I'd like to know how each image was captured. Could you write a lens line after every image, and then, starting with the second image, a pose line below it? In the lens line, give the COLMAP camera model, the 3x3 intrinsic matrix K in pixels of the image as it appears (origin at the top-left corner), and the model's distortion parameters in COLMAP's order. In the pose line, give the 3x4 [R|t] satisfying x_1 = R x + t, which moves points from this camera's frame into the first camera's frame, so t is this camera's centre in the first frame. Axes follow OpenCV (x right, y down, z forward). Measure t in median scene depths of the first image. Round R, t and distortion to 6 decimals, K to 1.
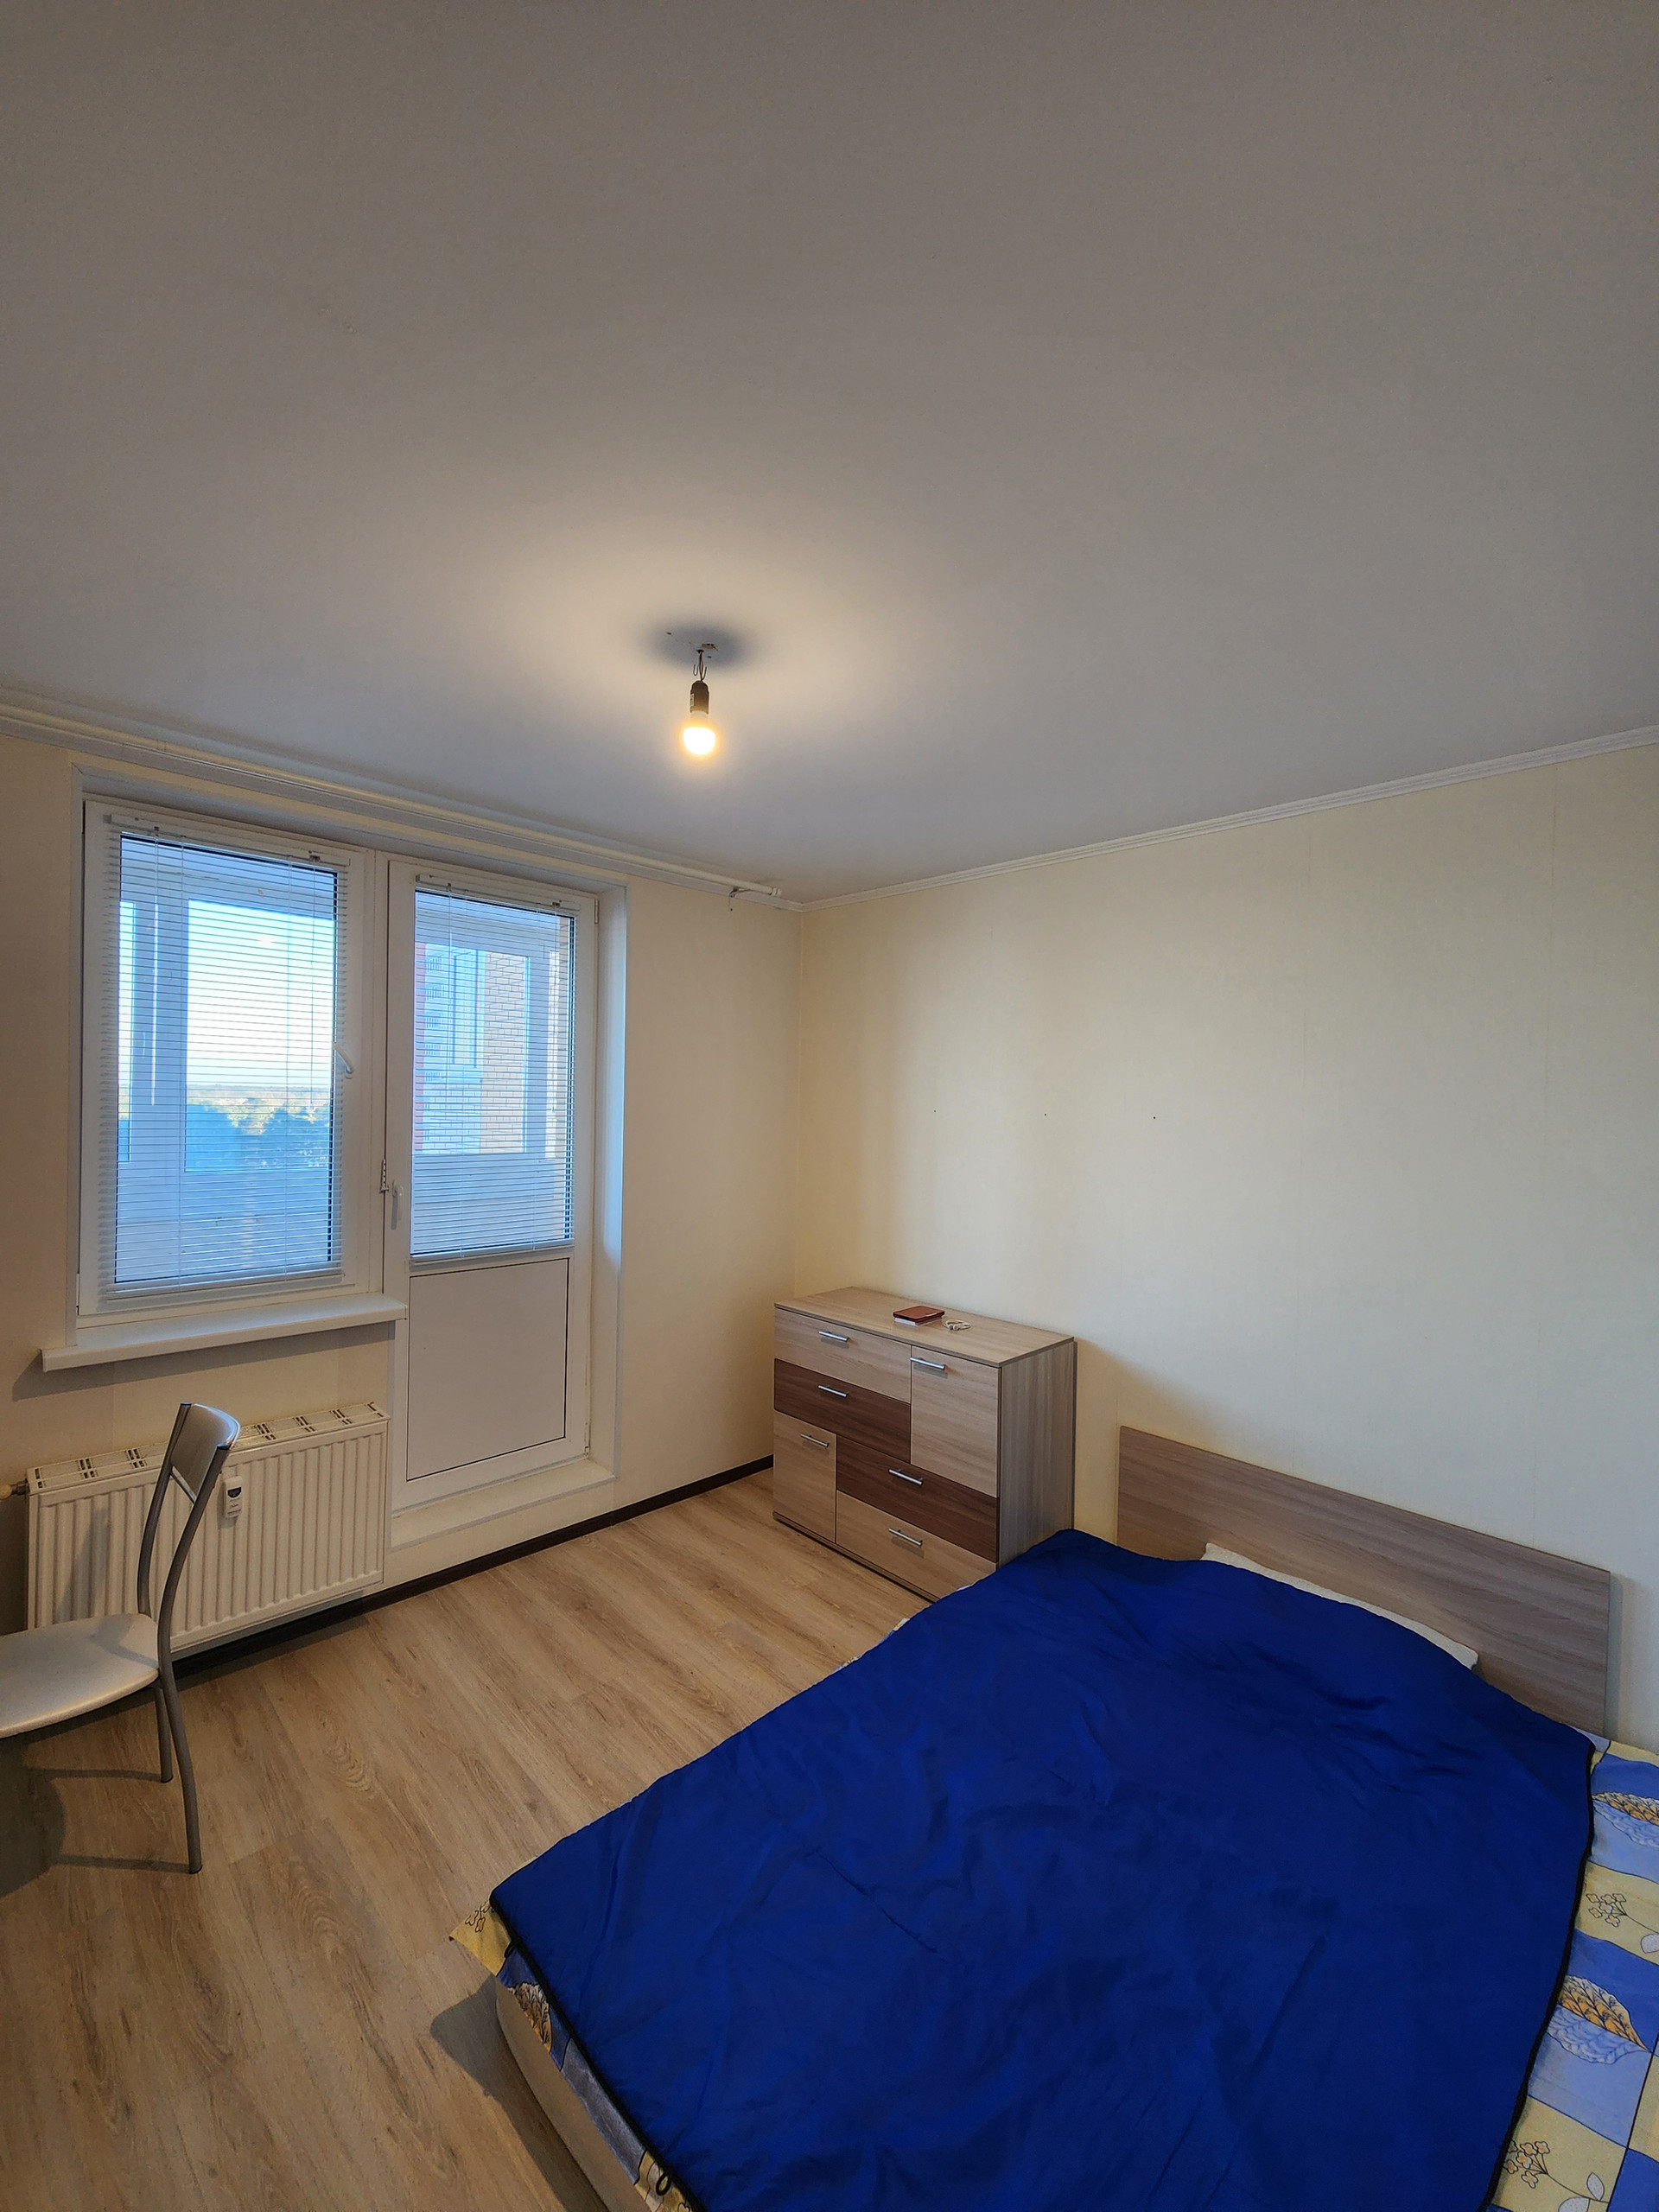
lens RADIAL K [[901.9, 0, 829.5], [0, 901.9, 1106.0], [0, 0, 1]] dist [0.000564, -0.000534]
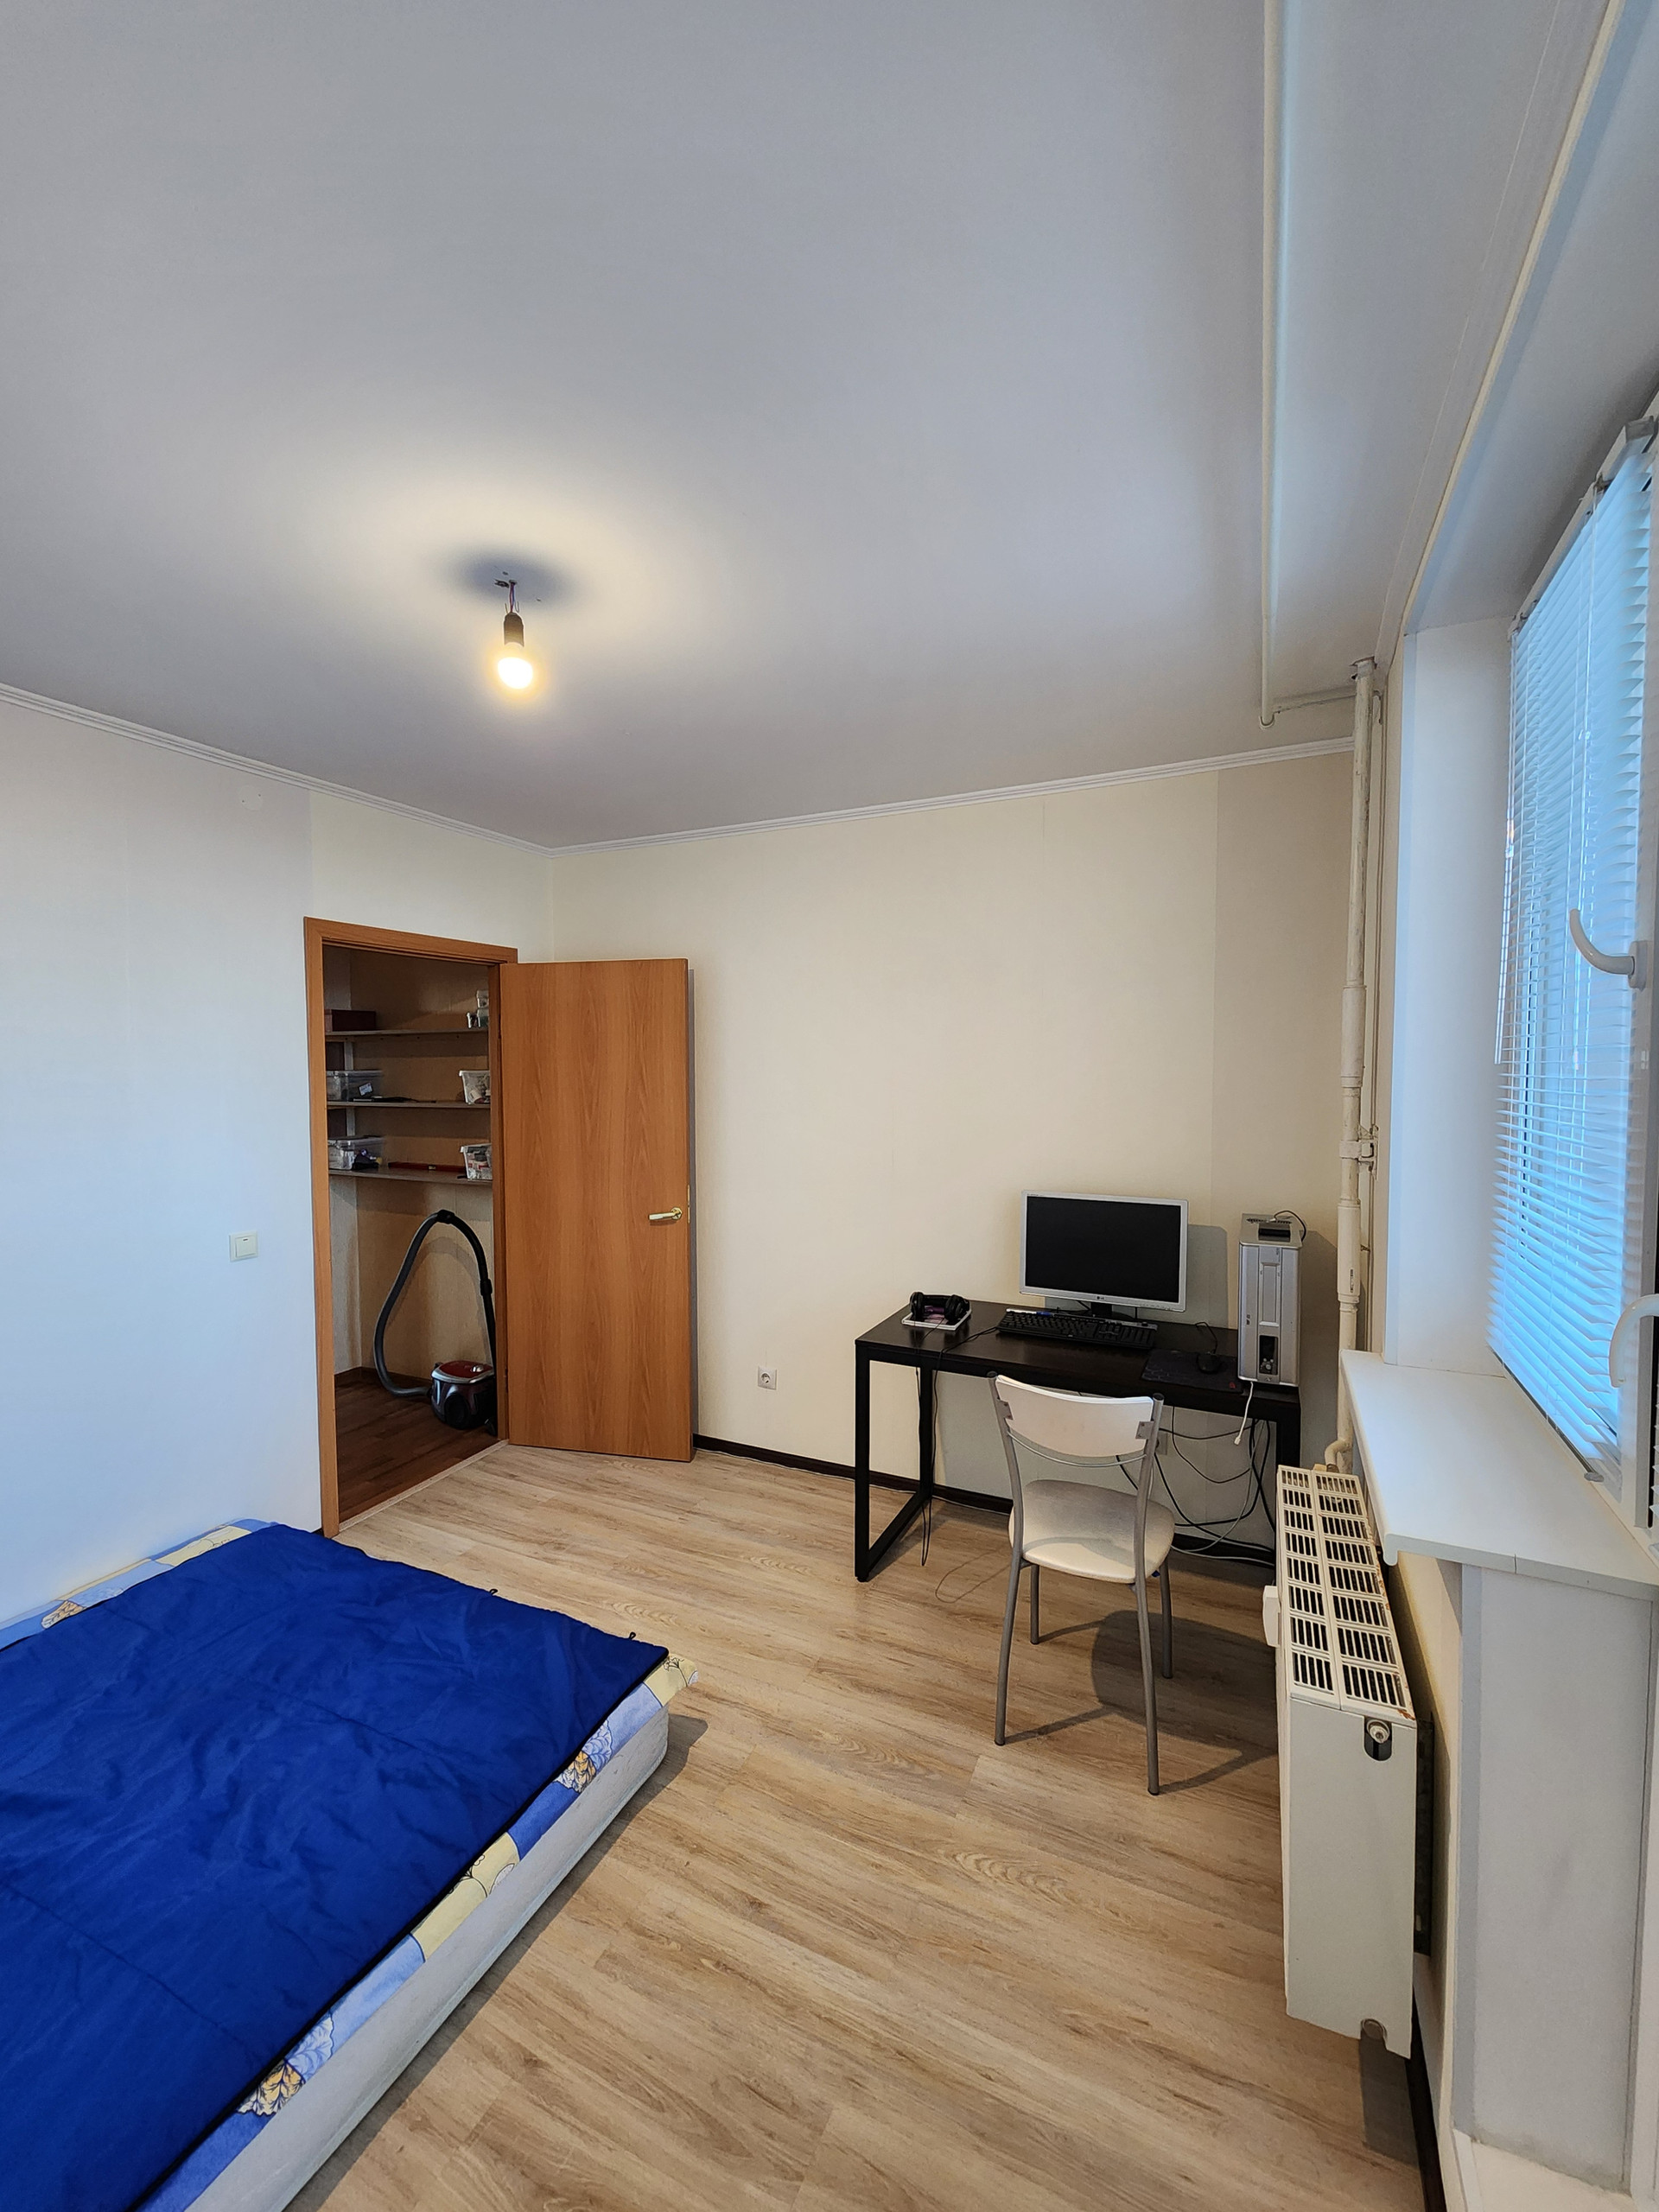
lens RADIAL K [[901.9, 0, 829.5], [0, 901.9, 1106.0], [0, 0, 1]] dist [0.000564, -0.000534]
pose [[-0.936471, 0.000070, -0.350744, -0.098654], [-0.018102, 0.998658, 0.048529, 0.008507], [0.350277, 0.051795, -0.935213, 1.676004]]
